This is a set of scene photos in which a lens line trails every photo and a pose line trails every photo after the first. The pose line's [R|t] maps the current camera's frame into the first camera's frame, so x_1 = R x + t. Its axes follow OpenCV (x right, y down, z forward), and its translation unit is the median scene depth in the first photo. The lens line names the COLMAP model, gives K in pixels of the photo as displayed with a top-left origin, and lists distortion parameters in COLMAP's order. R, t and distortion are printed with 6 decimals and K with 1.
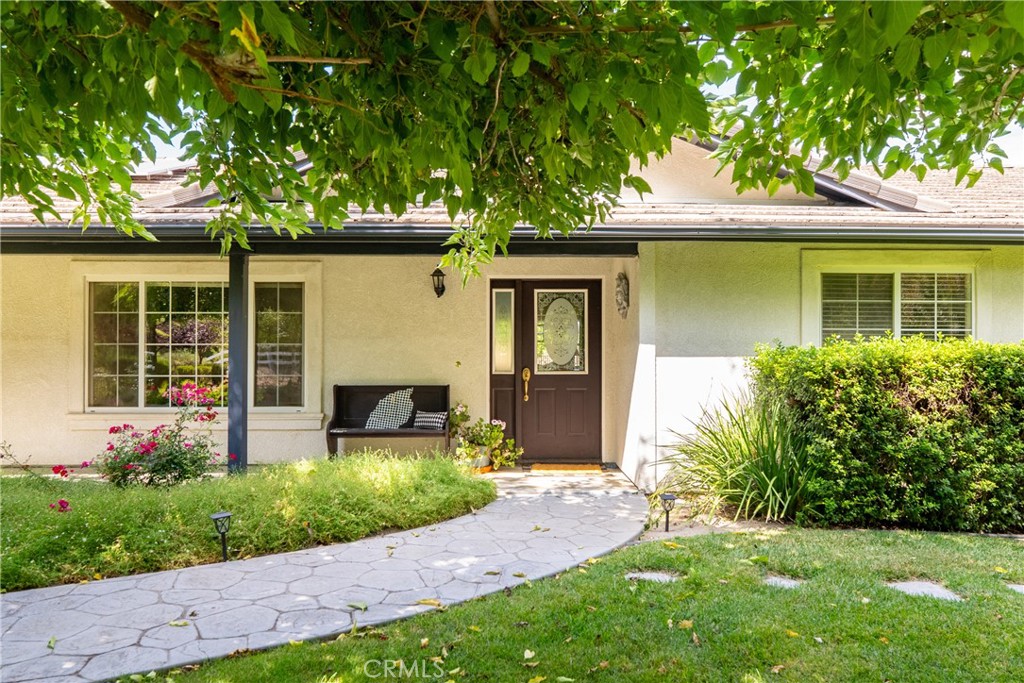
lens RADIAL K [[732.0, 0, 511.0], [0, 732.0, 345.7], [0, 0, 1]] dist [0.004122, 0.001257]
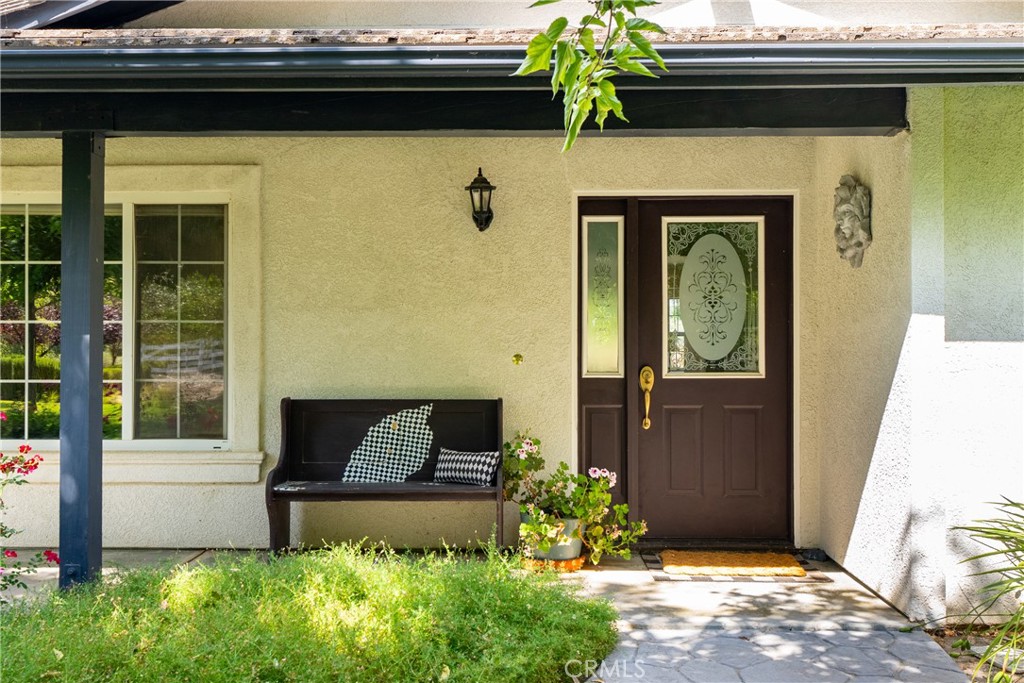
lens RADIAL K [[1000.4, 0, 513.1], [0, 1000.4, 340.5], [0, 0, 1]] dist [0.019312, 0.000000]
pose [[0.999275, -0.001126, -0.038056, -0.049326], [0.001064, 0.999998, -0.001646, 0.013147], [0.038057, 0.001605, 0.999274, 0.288253]]
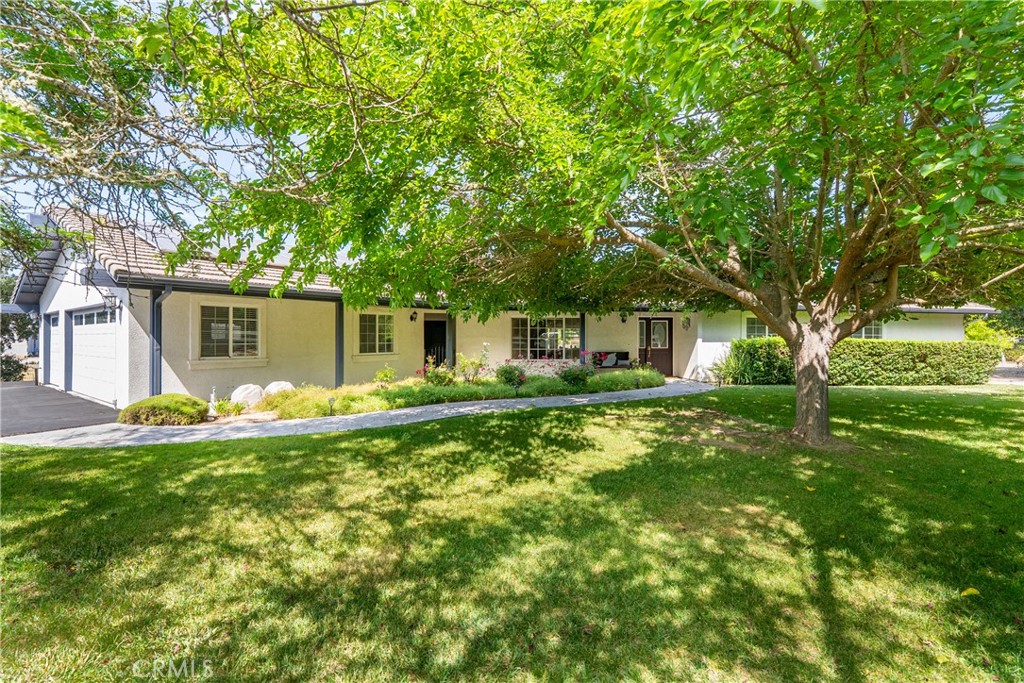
lens RADIAL K [[467.5, 0, 513.1], [0, 467.5, 341.1], [0, 0, 1]] dist [-0.001183, 0.001427]
pose [[0.991906, -0.000395, 0.126976, -0.821918], [-0.000084, 0.999993, 0.003767, 0.002150], [-0.126977, -0.003747, 0.991899, -0.907313]]
